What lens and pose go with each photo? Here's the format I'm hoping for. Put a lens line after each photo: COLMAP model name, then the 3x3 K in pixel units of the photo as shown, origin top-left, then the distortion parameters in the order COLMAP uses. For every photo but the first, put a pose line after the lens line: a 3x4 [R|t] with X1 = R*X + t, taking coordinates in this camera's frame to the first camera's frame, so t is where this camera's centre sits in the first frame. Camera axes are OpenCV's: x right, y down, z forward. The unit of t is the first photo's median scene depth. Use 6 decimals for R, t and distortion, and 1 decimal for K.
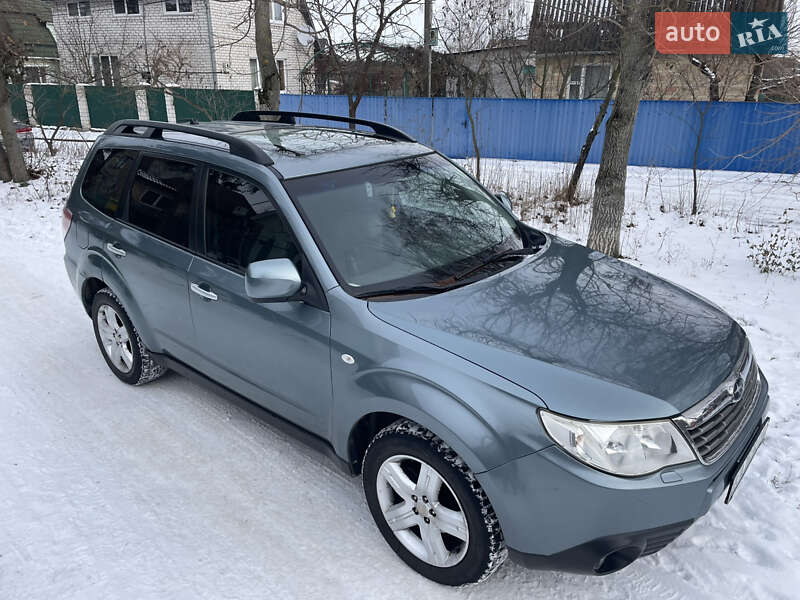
lens RADIAL K [[616.7, 0, 403.5], [0, 616.7, 293.3], [0, 0, 1]] dist [0.096533, -0.131717]
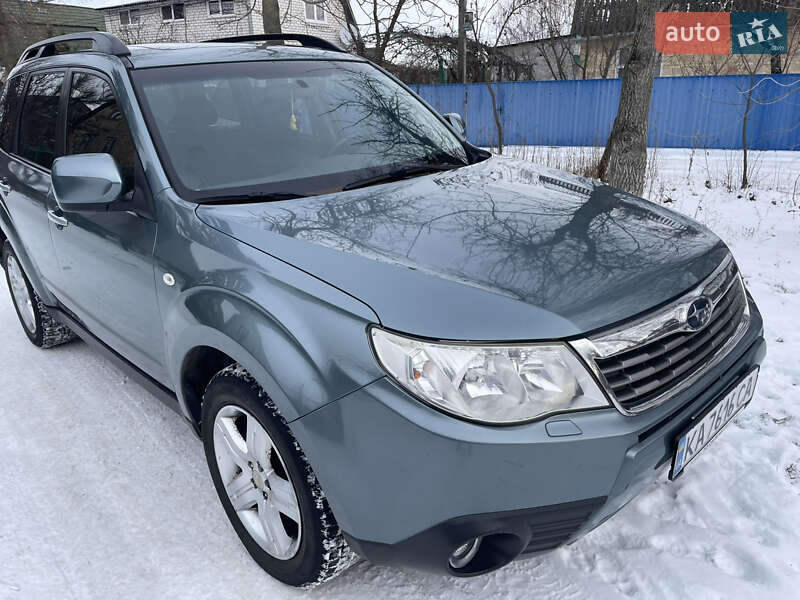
lens RADIAL K [[617.1, 0, 397.4], [0, 617.1, 293.5], [0, 0, 1]] dist [0.091059, -0.123340]
pose [[0.994509, 0.002591, -0.104617, 0.248826], [-0.004153, 0.999883, -0.014717, 0.125587], [0.104567, 0.015071, 0.994404, 0.258775]]
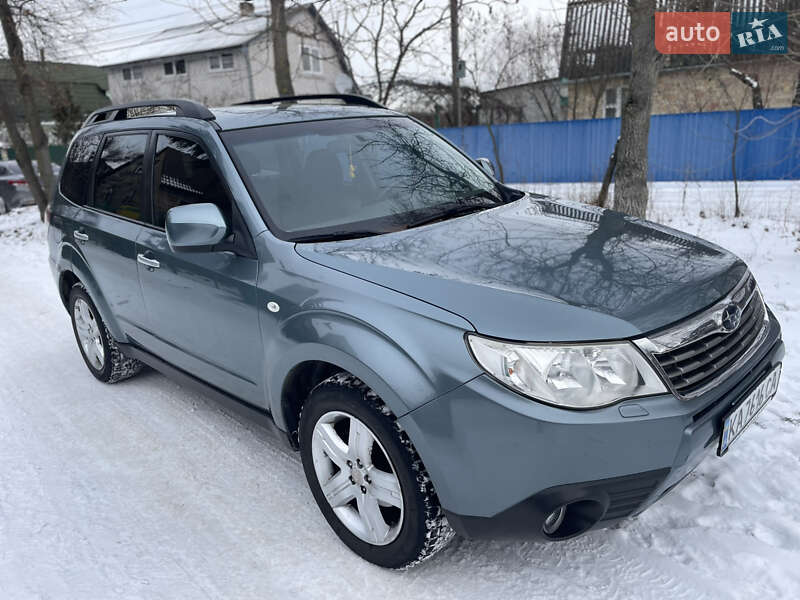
lens RADIAL K [[616.7, 0, 395.6], [0, 616.7, 290.4], [0, 0, 1]] dist [0.094645, -0.126447]
pose [[0.994630, -0.037132, -0.096607, 0.160222], [0.029138, 0.996134, -0.082878, 0.151845], [0.099311, 0.079618, 0.991866, 0.127395]]
